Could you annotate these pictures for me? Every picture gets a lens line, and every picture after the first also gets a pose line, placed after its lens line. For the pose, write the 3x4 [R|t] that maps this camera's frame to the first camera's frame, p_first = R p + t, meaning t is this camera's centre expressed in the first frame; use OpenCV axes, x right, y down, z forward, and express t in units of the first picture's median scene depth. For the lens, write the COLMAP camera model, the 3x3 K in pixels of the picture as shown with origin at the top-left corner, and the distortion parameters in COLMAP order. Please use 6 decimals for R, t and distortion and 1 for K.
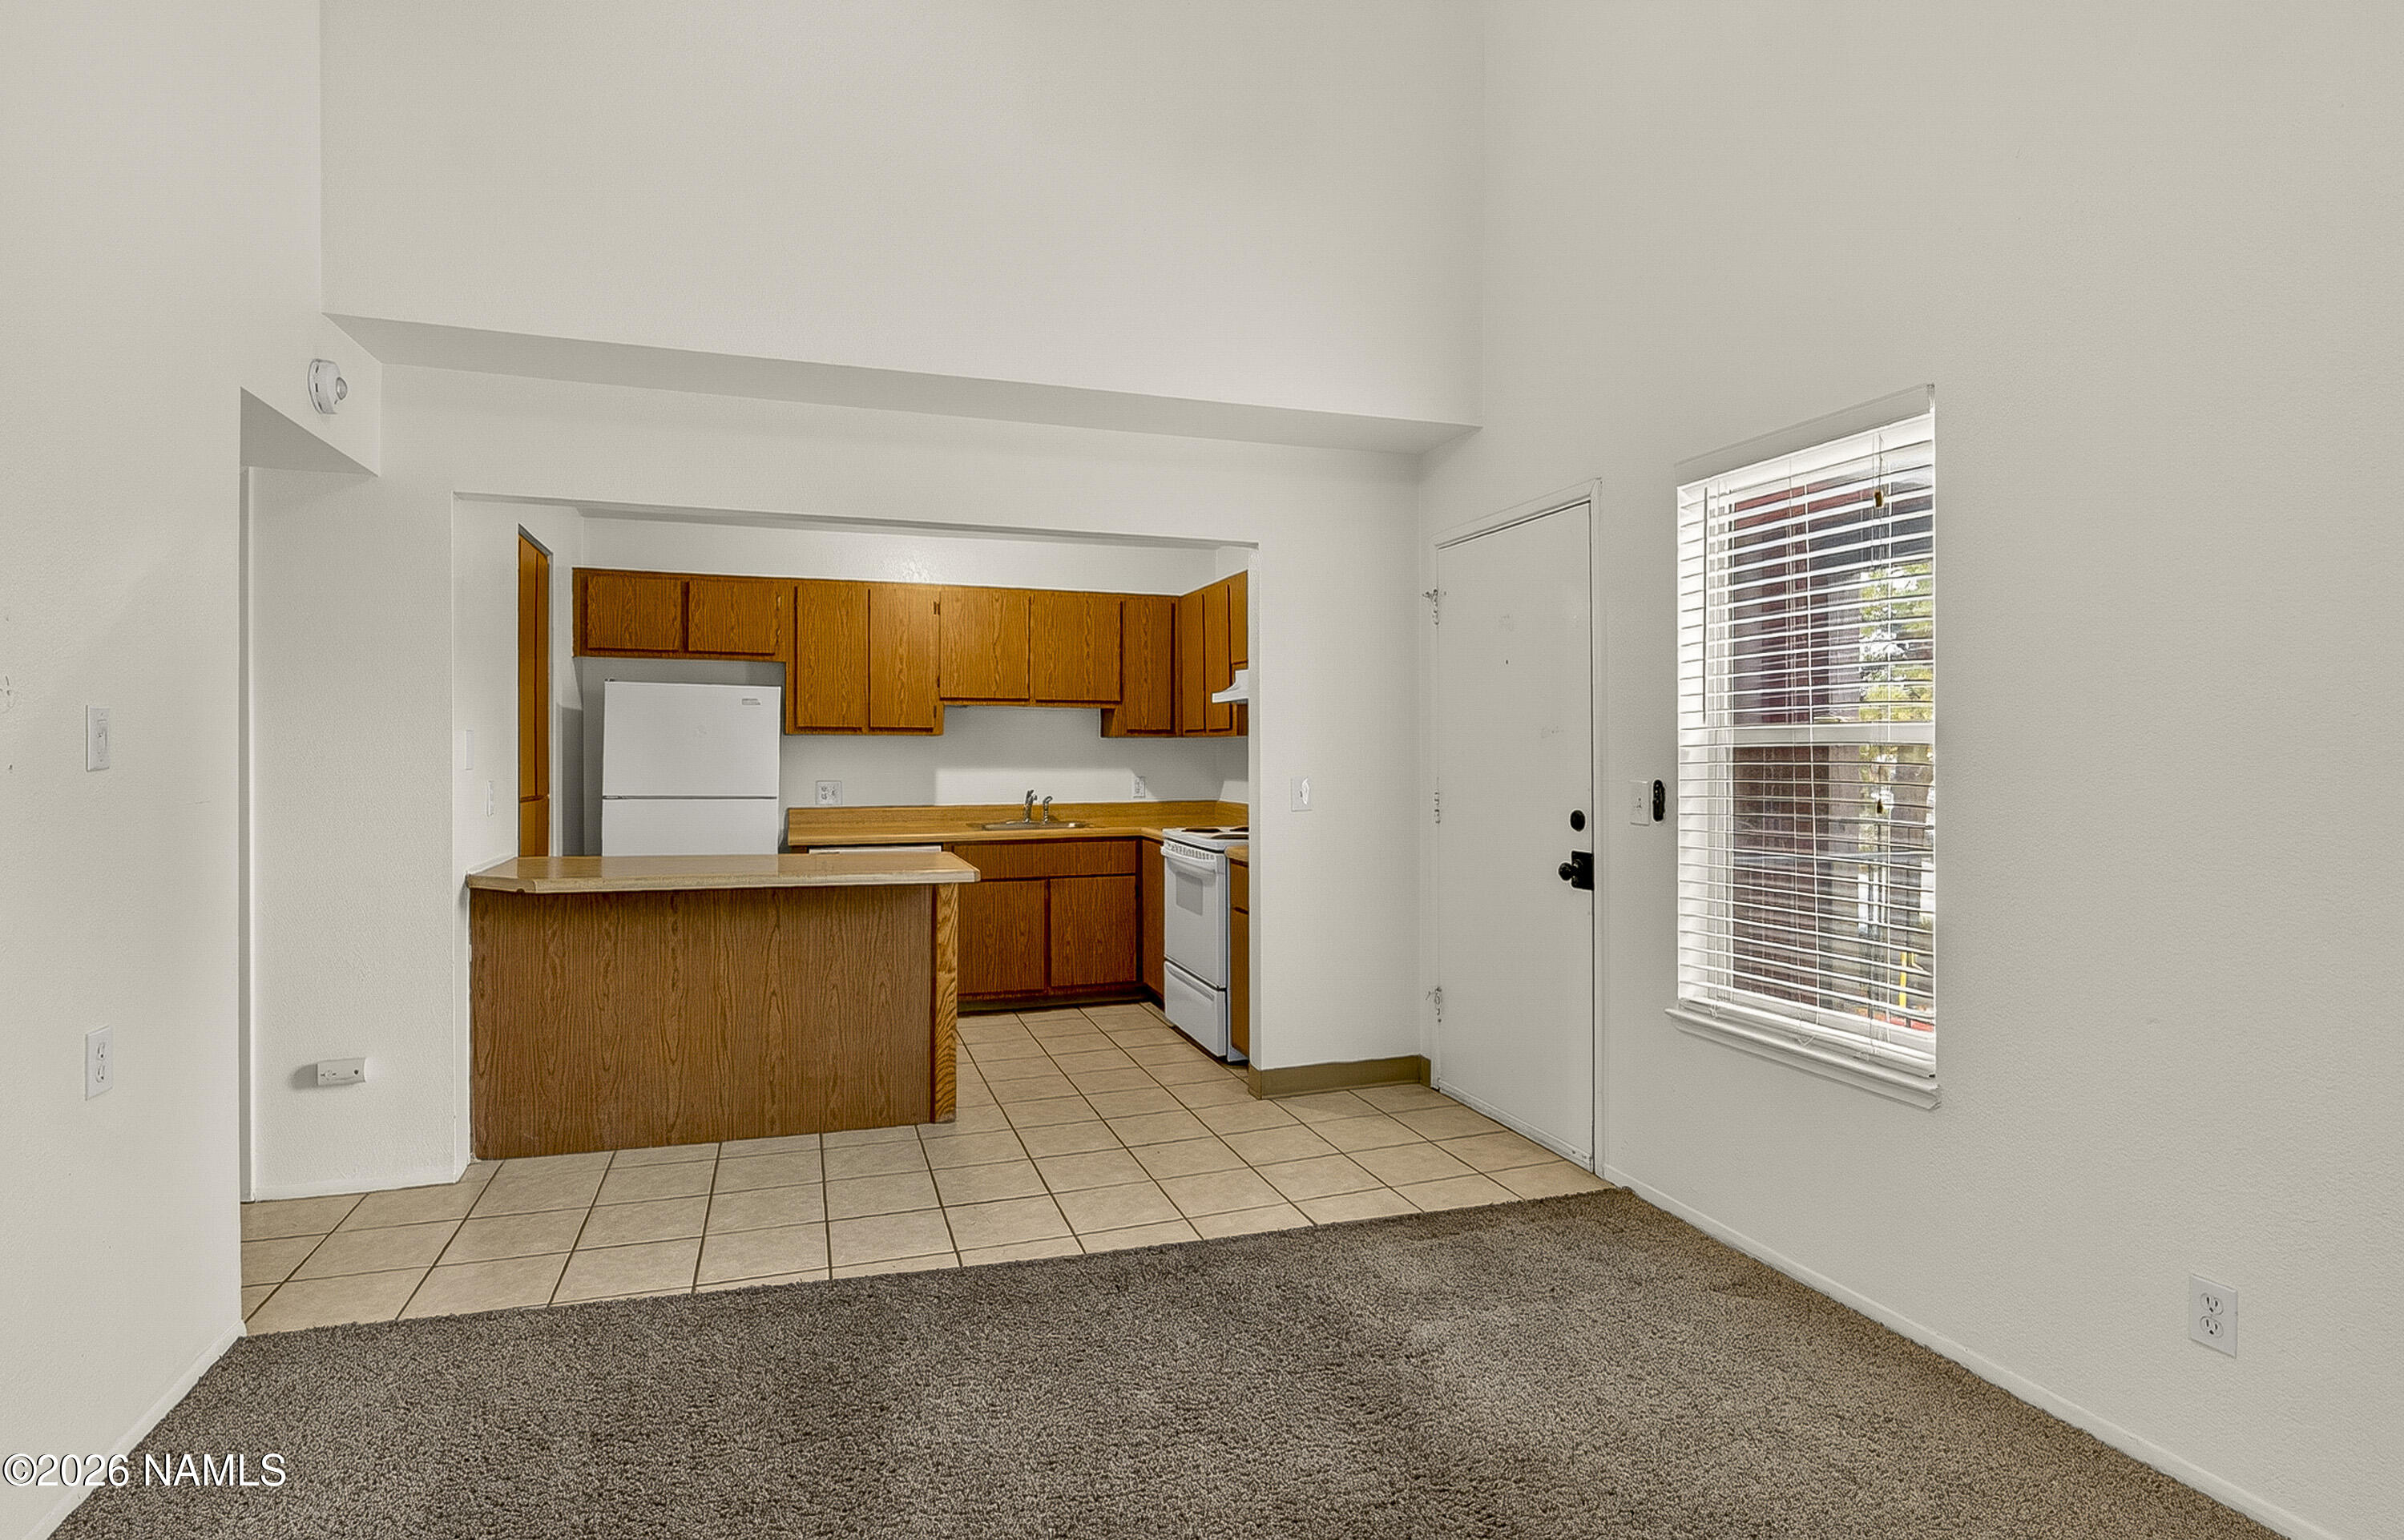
lens RADIAL K [[1195.2, 0, 1198.4], [0, 1195.2, 755.9], [0, 0, 1]] dist [-0.000485, -0.000042]
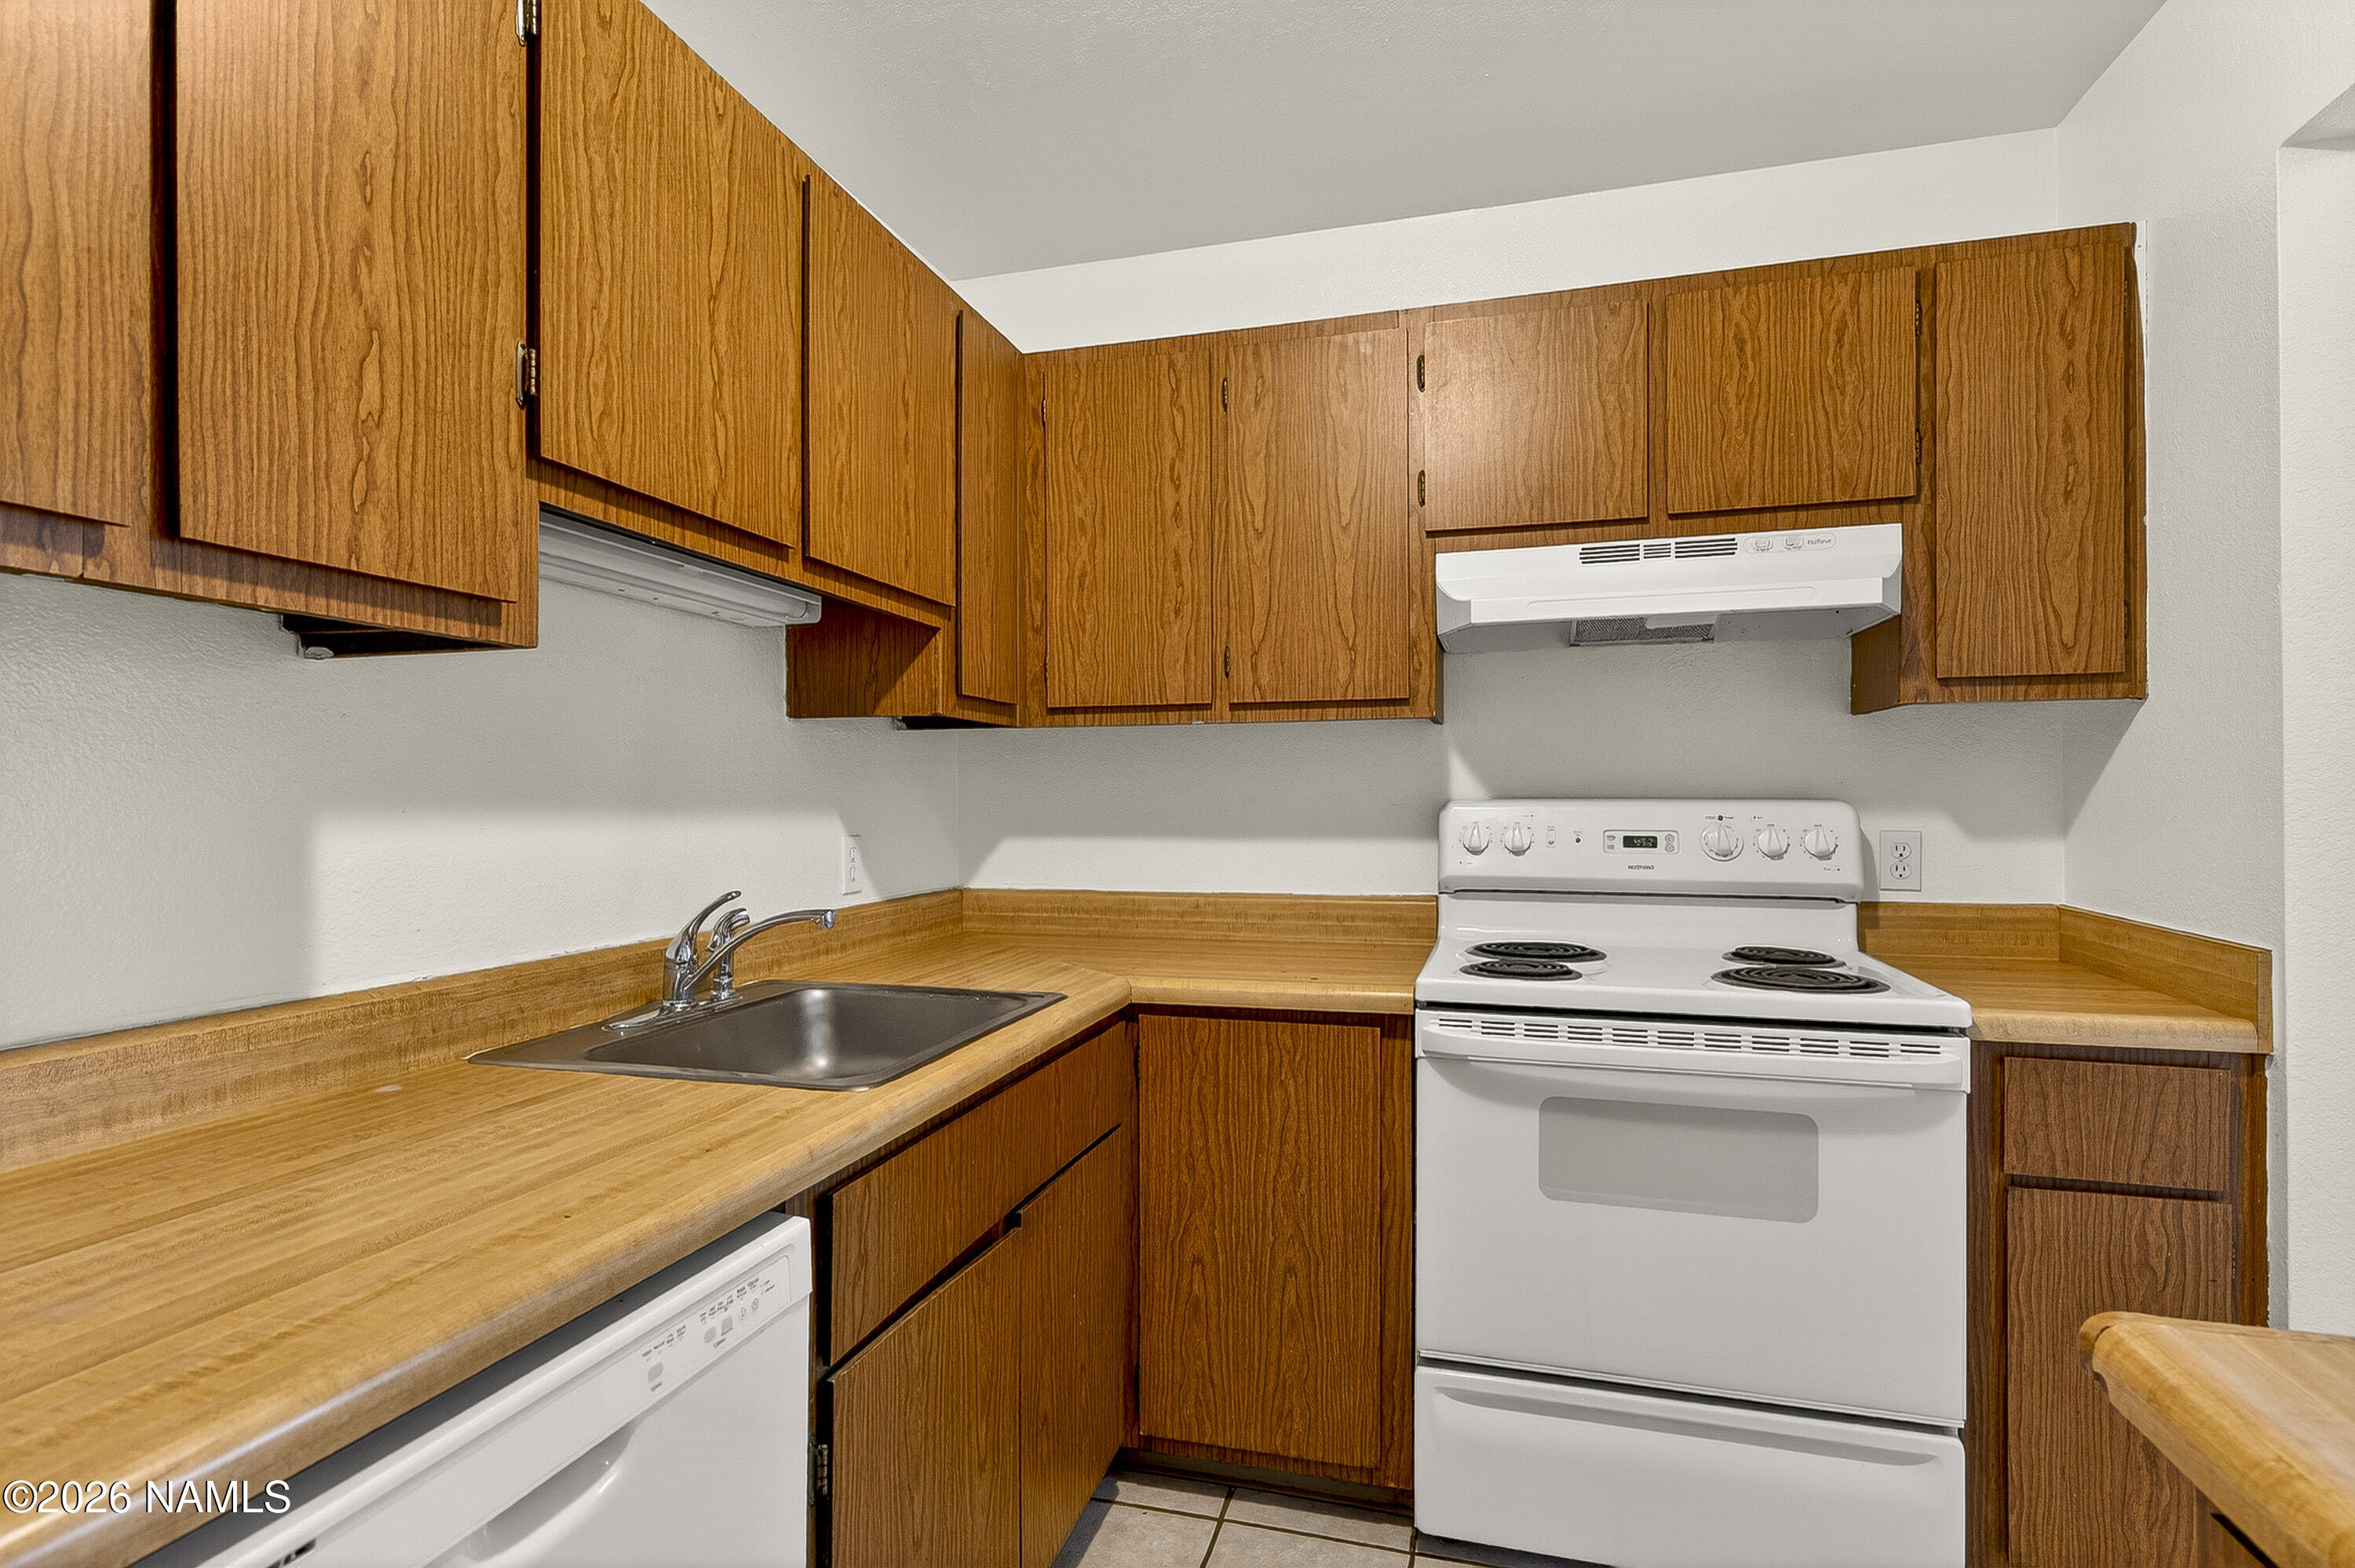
lens RADIAL K [[1189.4, 0, 1169.0], [0, 1189.4, 797.2], [0, 0, 1]] dist [0.001836, -0.001702]
pose [[0.568264, 0.000439, 0.822846, -0.326620], [0.007467, 0.999956, -0.005690, 0.010435], [-0.822812, 0.009378, 0.568236, 0.814723]]
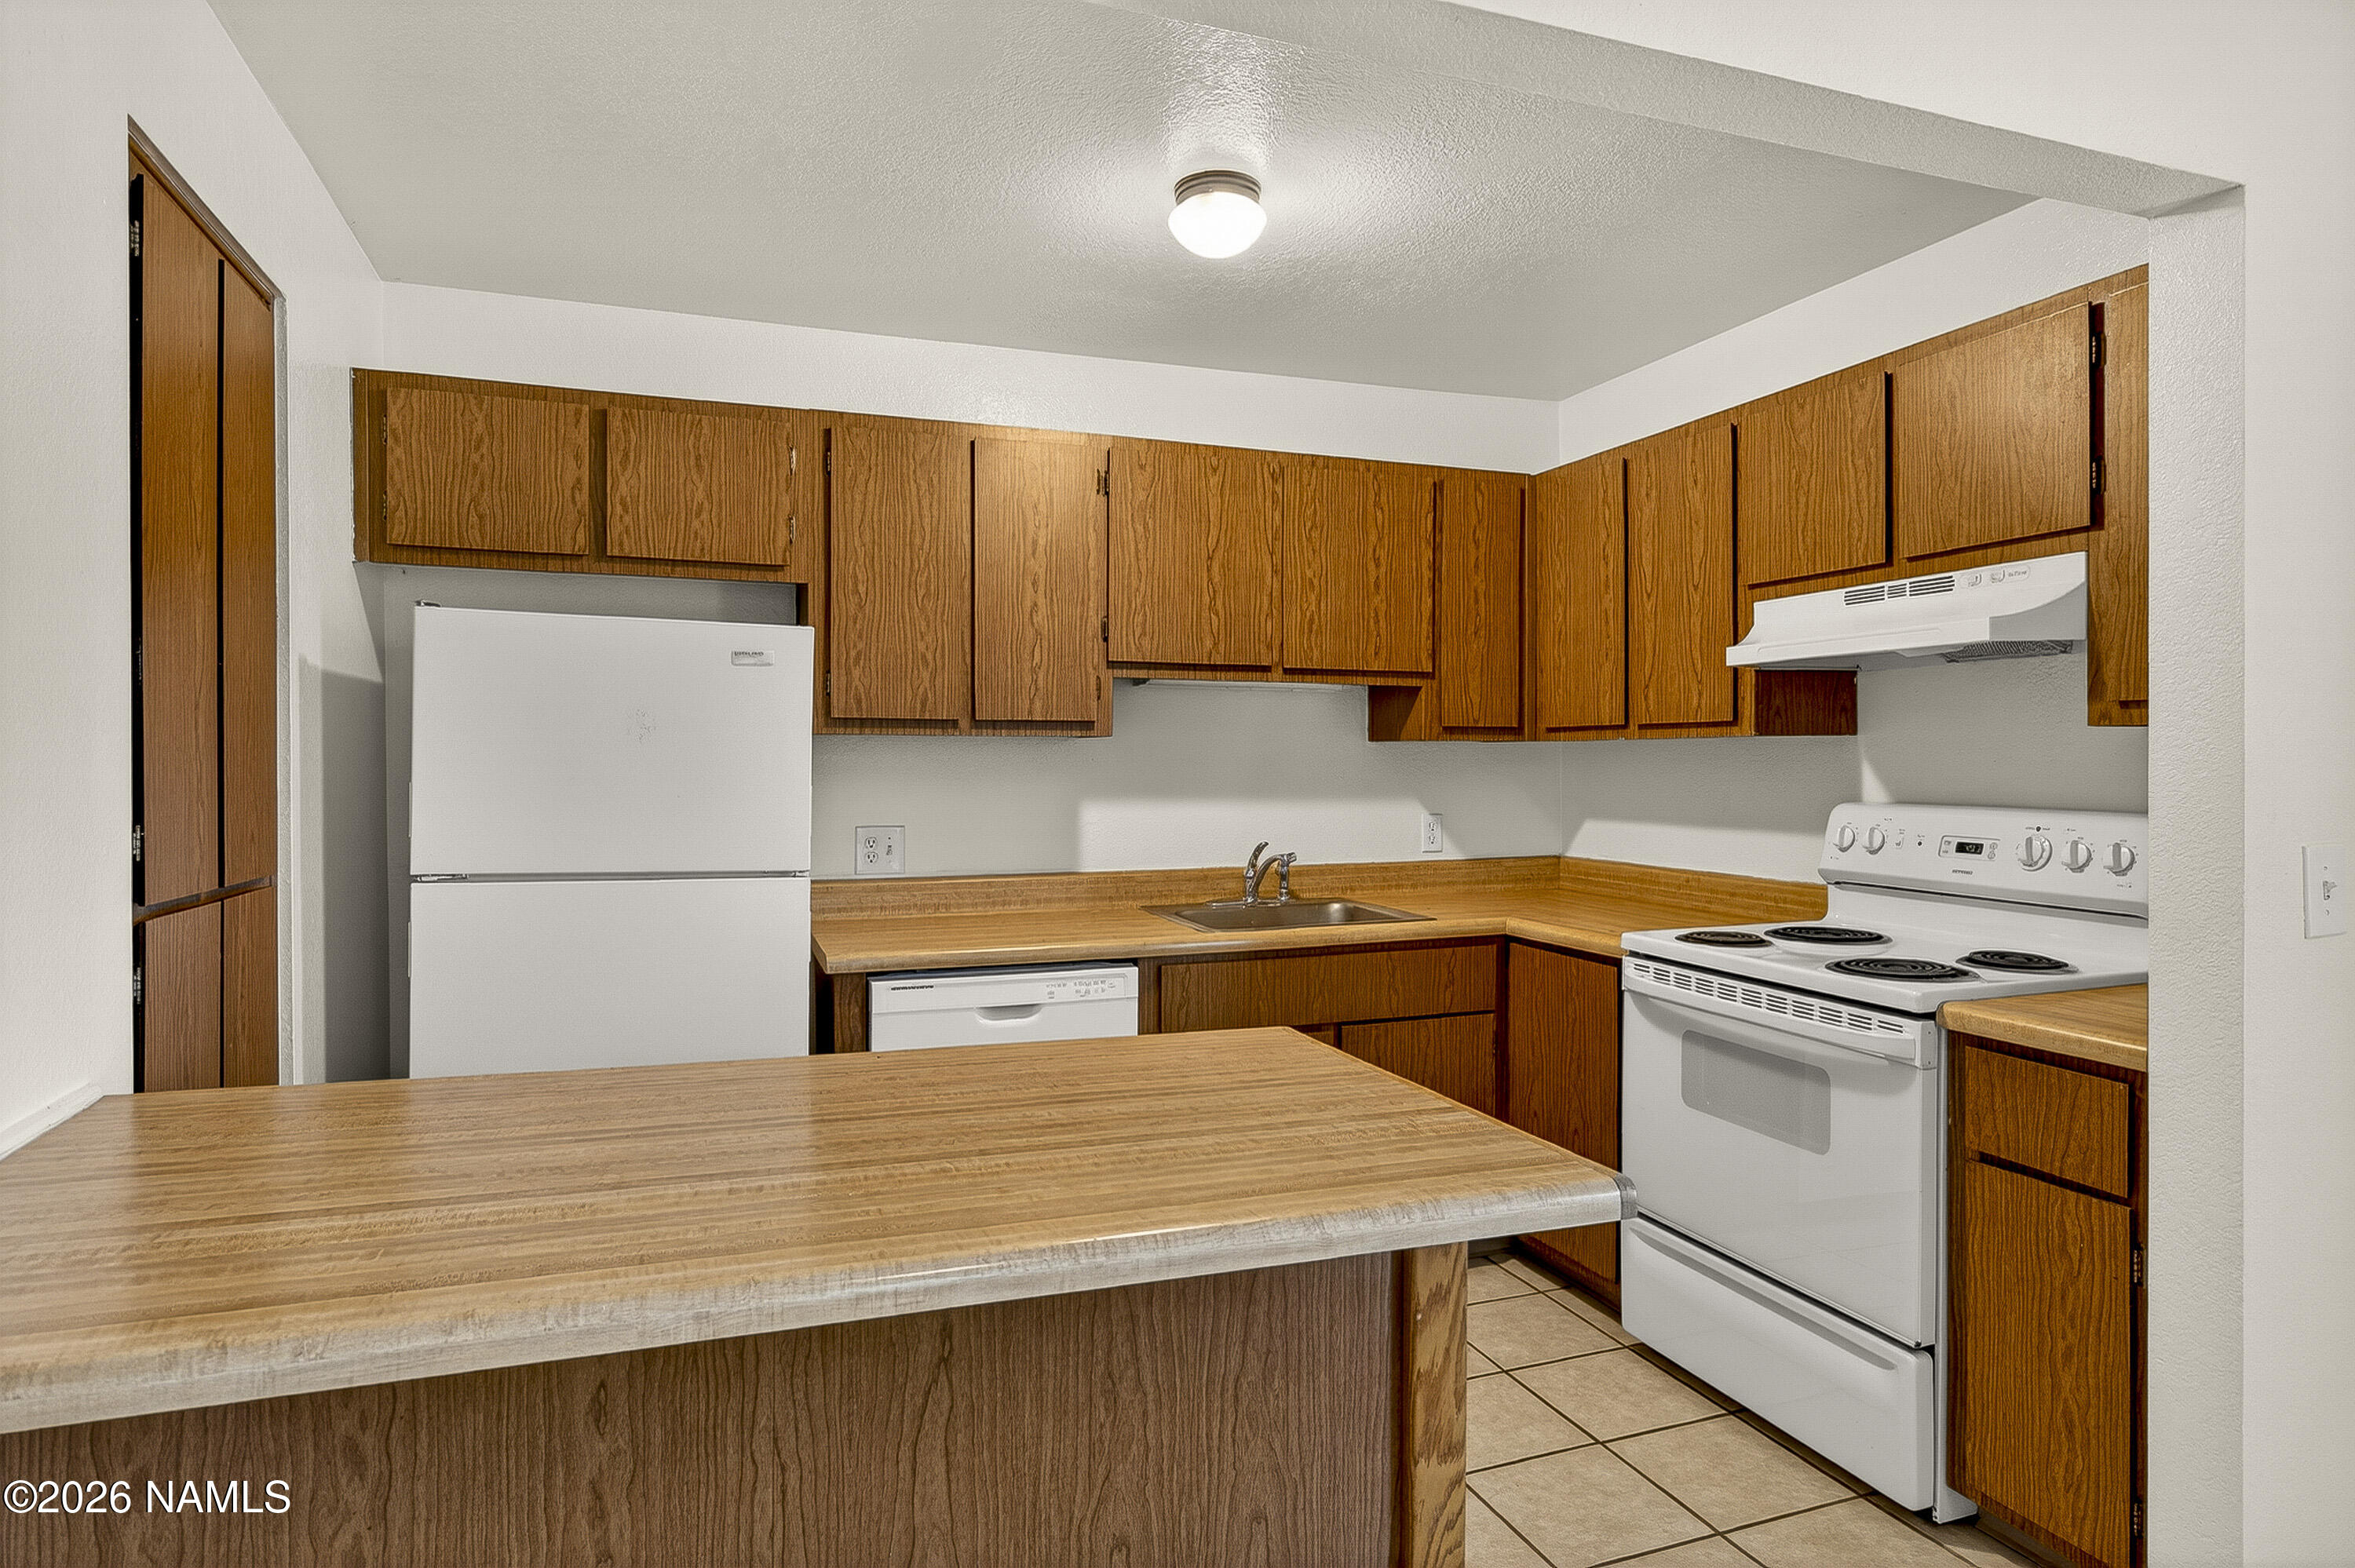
lens RADIAL K [[1317.5, 0, 1179.1], [0, 1317.5, 767.2], [0, 0, 1]] dist [-0.003502, 0.000635]
pose [[0.999651, 0.000166, 0.026399, -0.205122], [-0.000214, 0.999998, 0.001834, -0.005206], [-0.026398, -0.001839, 0.999650, 0.454381]]
